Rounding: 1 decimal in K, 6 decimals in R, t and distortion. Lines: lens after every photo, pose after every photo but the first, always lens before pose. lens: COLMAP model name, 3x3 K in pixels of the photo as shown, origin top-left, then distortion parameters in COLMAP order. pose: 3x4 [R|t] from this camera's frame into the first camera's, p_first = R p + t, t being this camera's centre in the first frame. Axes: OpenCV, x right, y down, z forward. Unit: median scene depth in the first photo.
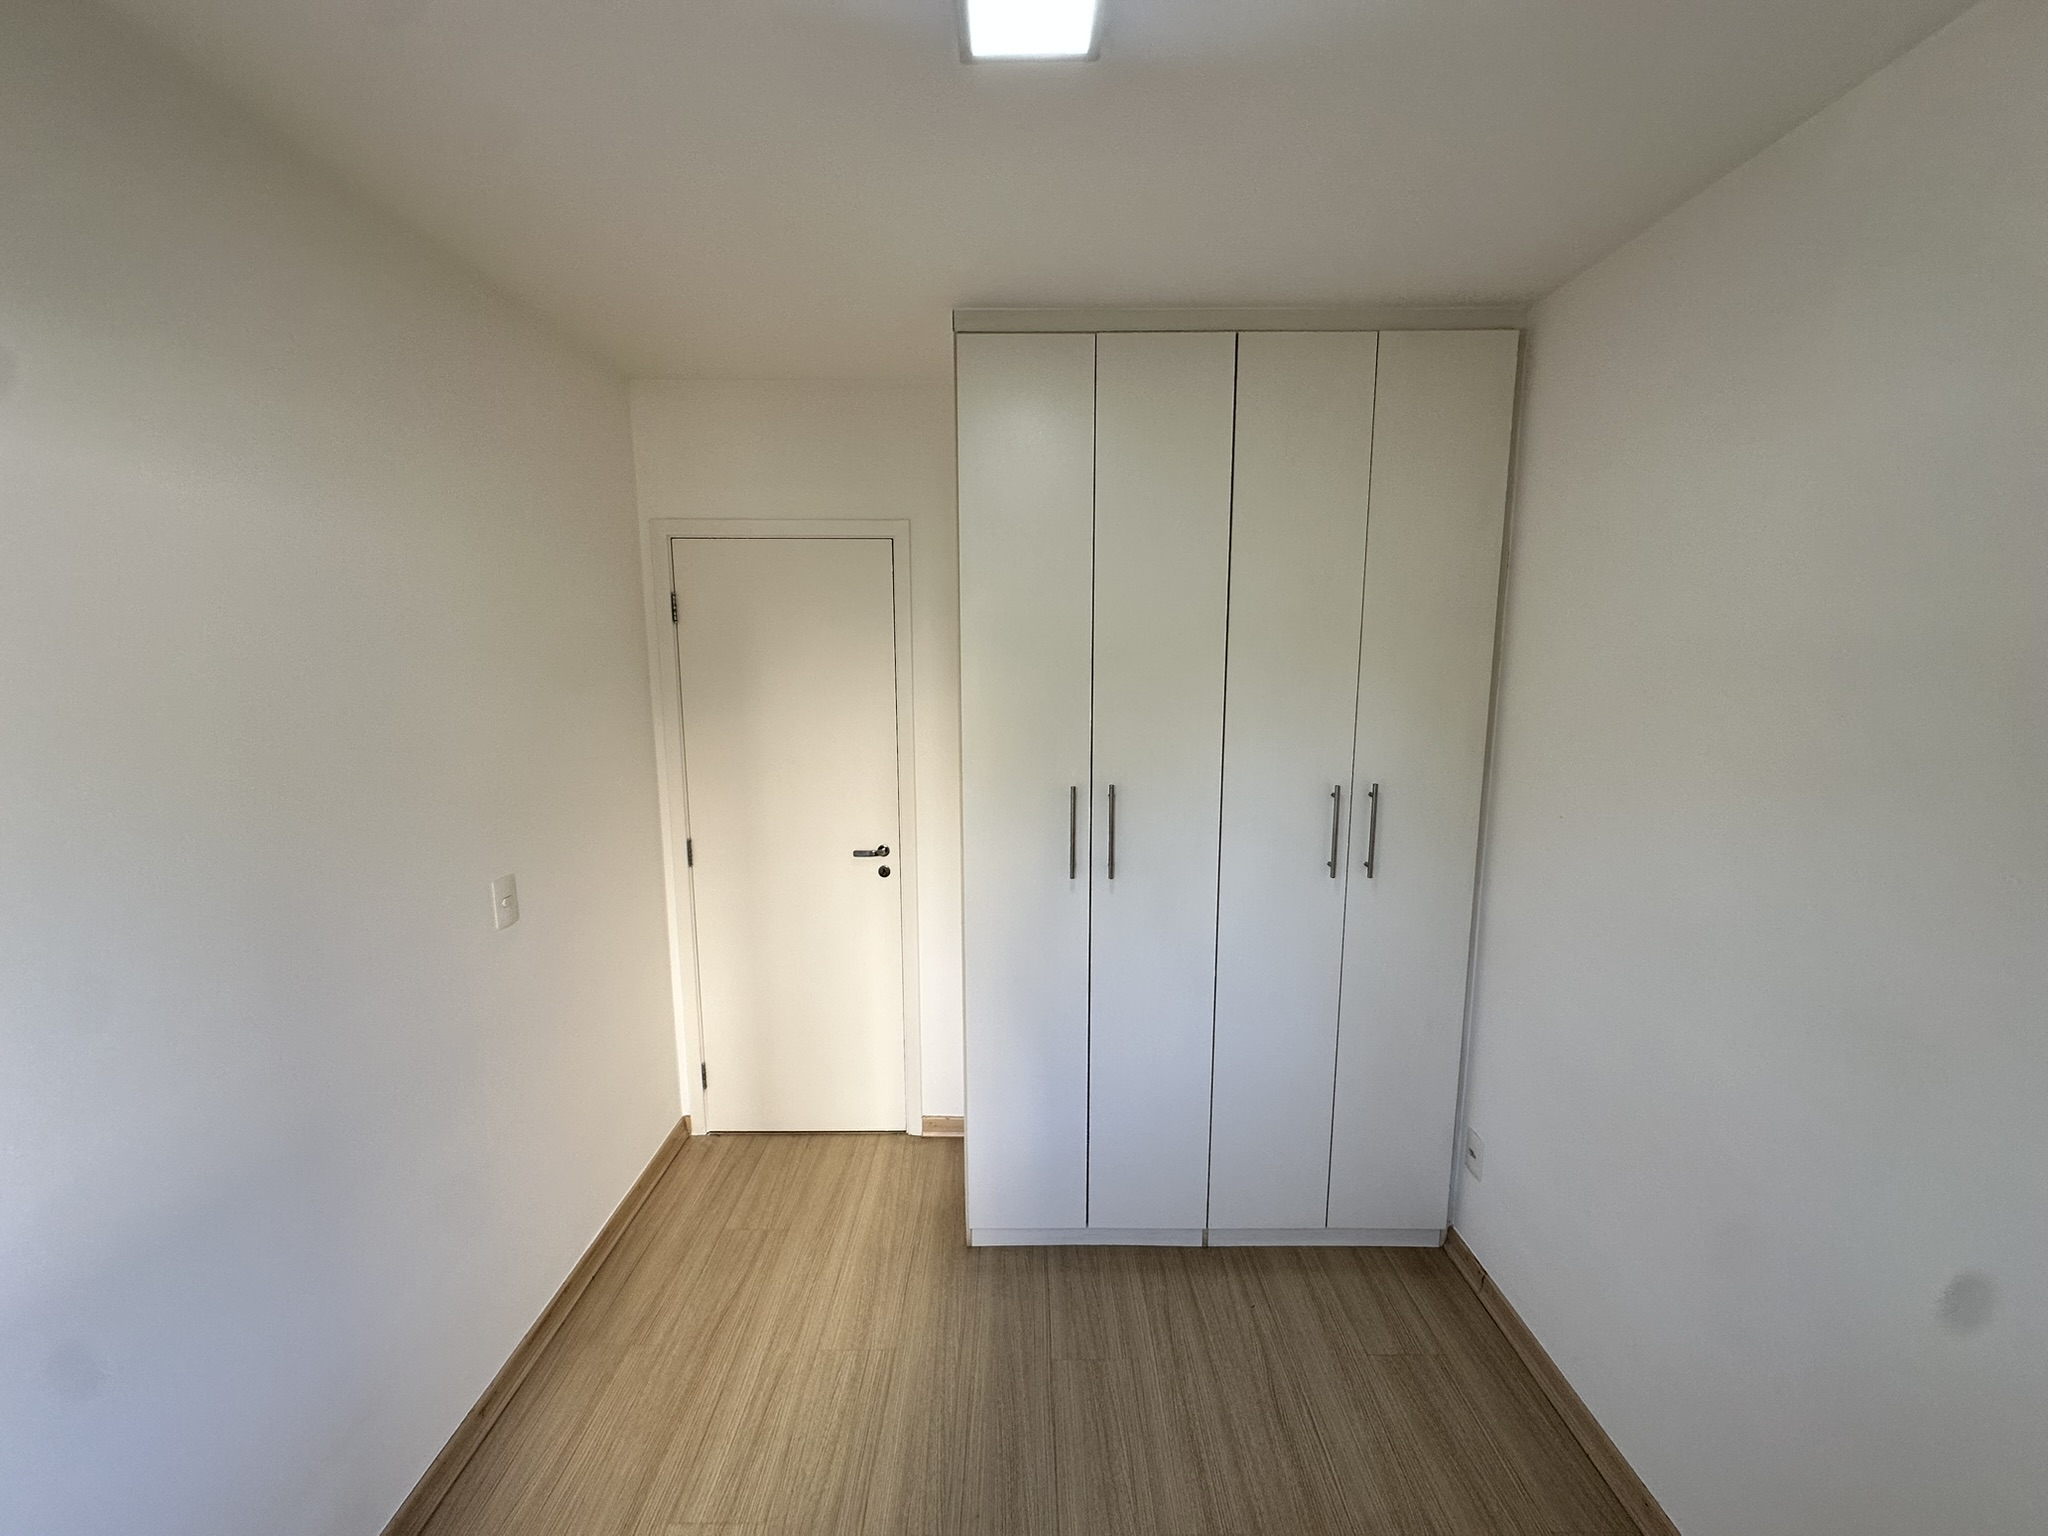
lens RADIAL K [[811.7, 0, 1022.8], [0, 811.7, 746.7], [0, 0, 1]] dist [-0.005187, 0.000983]
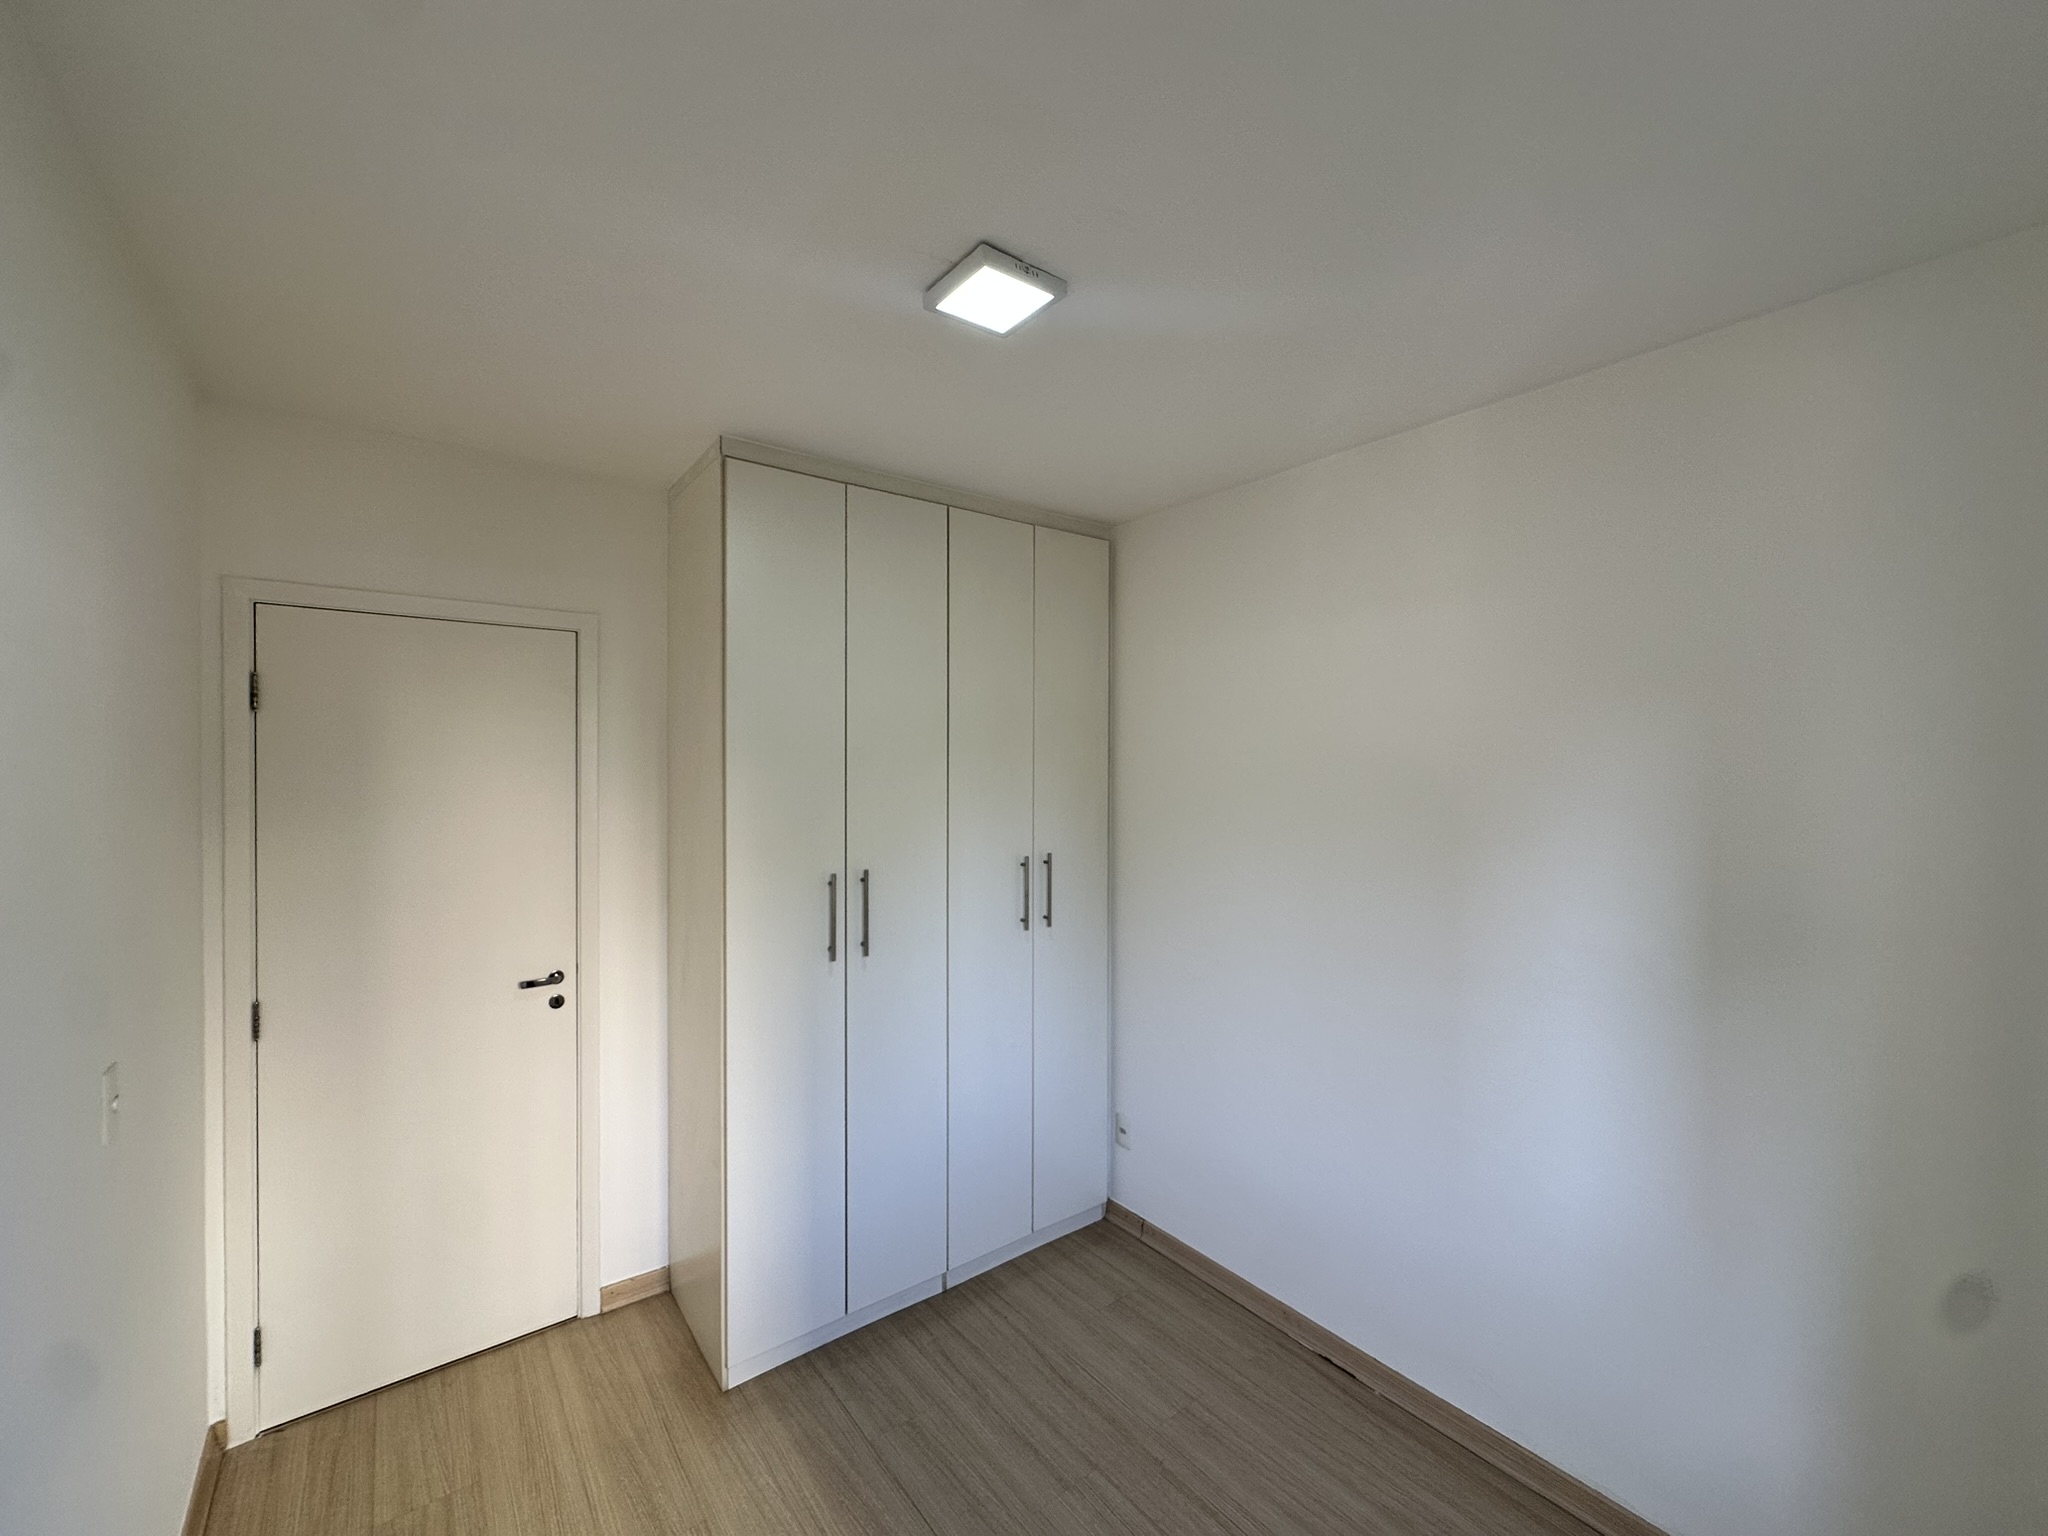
lens RADIAL K [[811.7, 0, 1014.6], [0, 811.7, 740.4], [0, 0, 1]] dist [-0.005187, 0.000983]
pose [[0.798174, 0.018548, 0.602142, -0.391094], [0.070849, 0.989699, -0.124401, 0.023624], [-0.598247, 0.141955, 0.788638, -0.028561]]
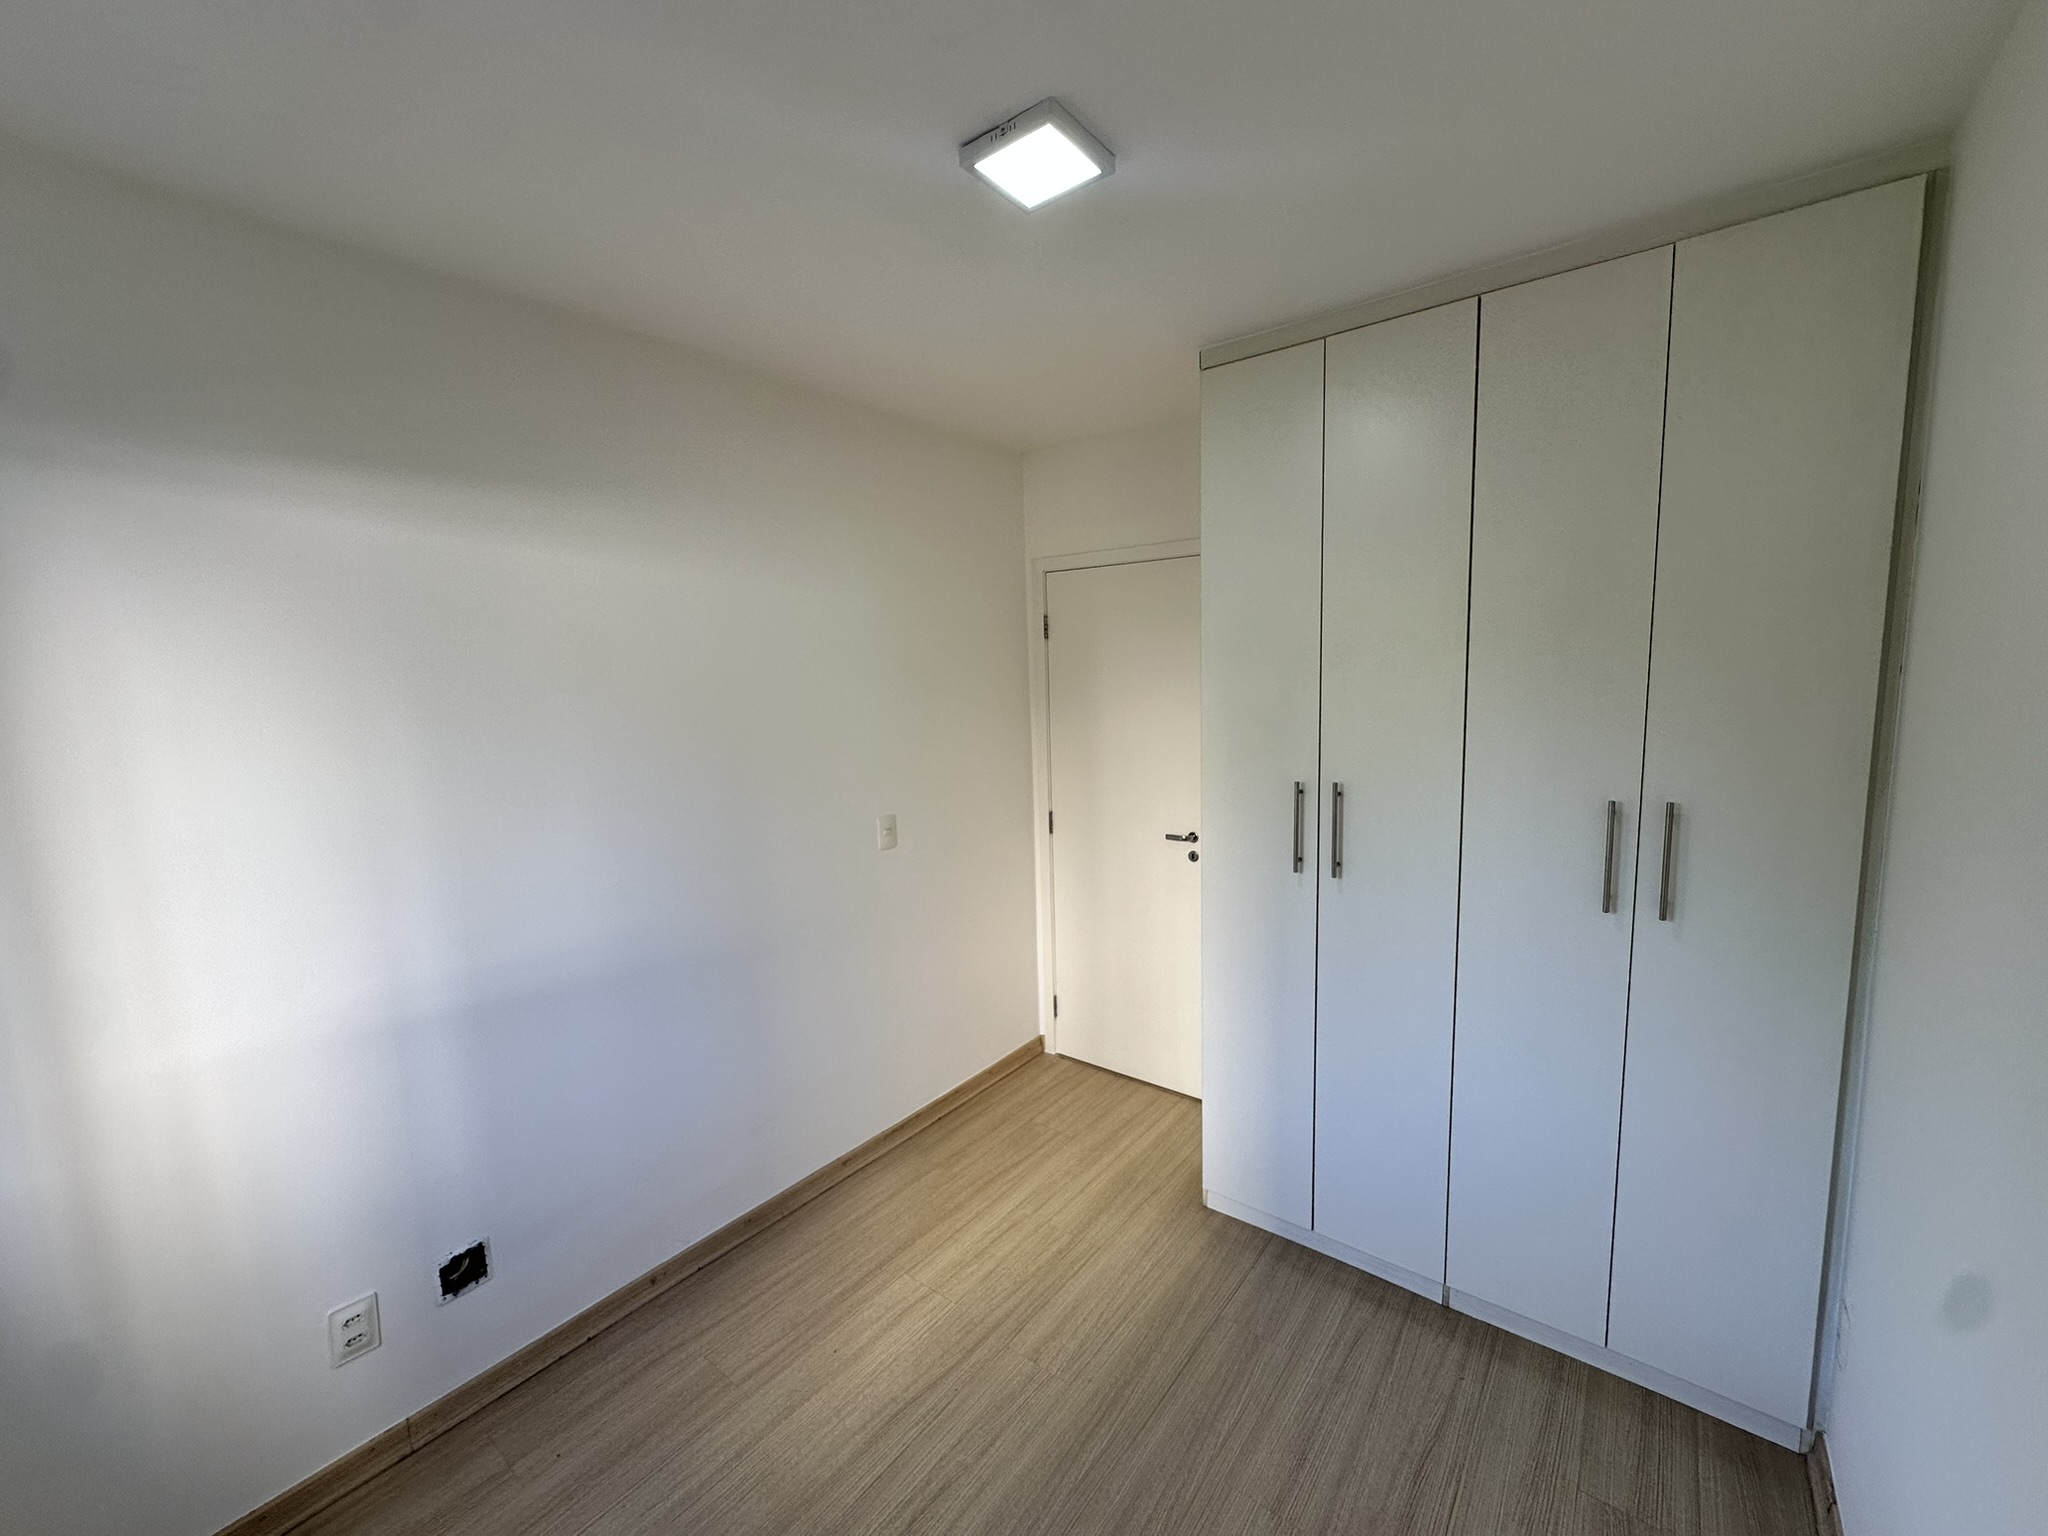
lens RADIAL K [[811.7, 0, 1020.4], [0, 811.7, 741.3], [0, 0, 1]] dist [-0.005187, 0.000983]
pose [[0.787367, 0.034705, -0.615507, 0.401730], [-0.048654, 0.998798, -0.005922, 0.020139], [0.614562, 0.034609, 0.788109, -0.020709]]
